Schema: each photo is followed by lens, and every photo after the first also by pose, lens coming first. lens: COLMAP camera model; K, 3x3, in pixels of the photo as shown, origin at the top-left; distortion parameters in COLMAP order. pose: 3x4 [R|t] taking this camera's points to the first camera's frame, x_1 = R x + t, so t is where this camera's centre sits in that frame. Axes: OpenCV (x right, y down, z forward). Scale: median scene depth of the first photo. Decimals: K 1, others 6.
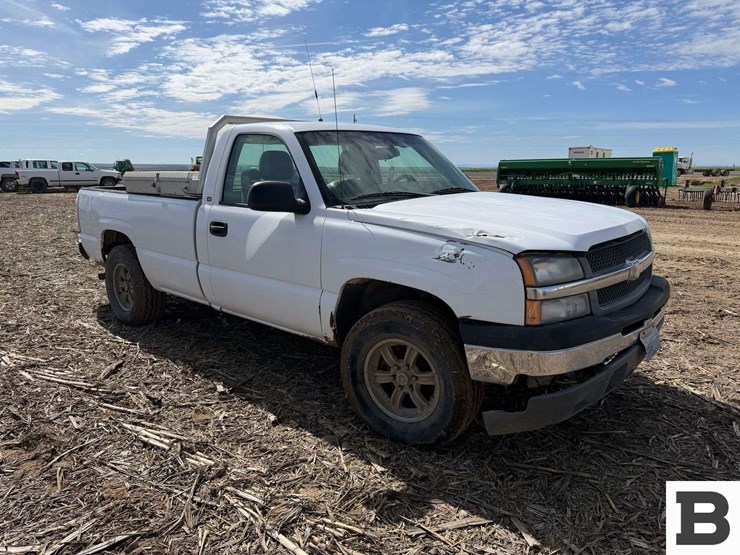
lens RADIAL K [[528.8, 0, 372.1], [0, 528.8, 273.1], [0, 0, 1]] dist [0.013129, -0.017560]
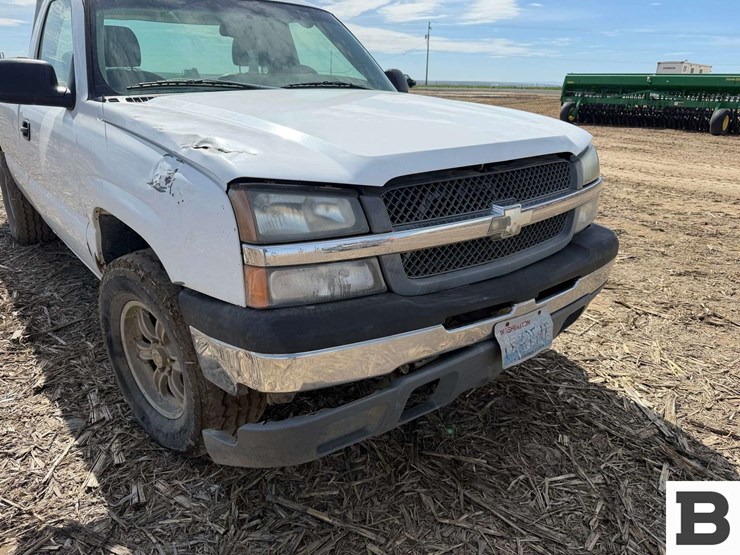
lens RADIAL K [[528.8, 0, 366.7], [0, 528.8, 281.1], [0, 0, 1]] dist [0.013129, -0.017560]
pose [[0.988525, 0.076262, -0.130393, 0.380828], [-0.054238, 0.984834, 0.164805, -0.025975], [0.140984, -0.155841, 0.977669, 0.342828]]
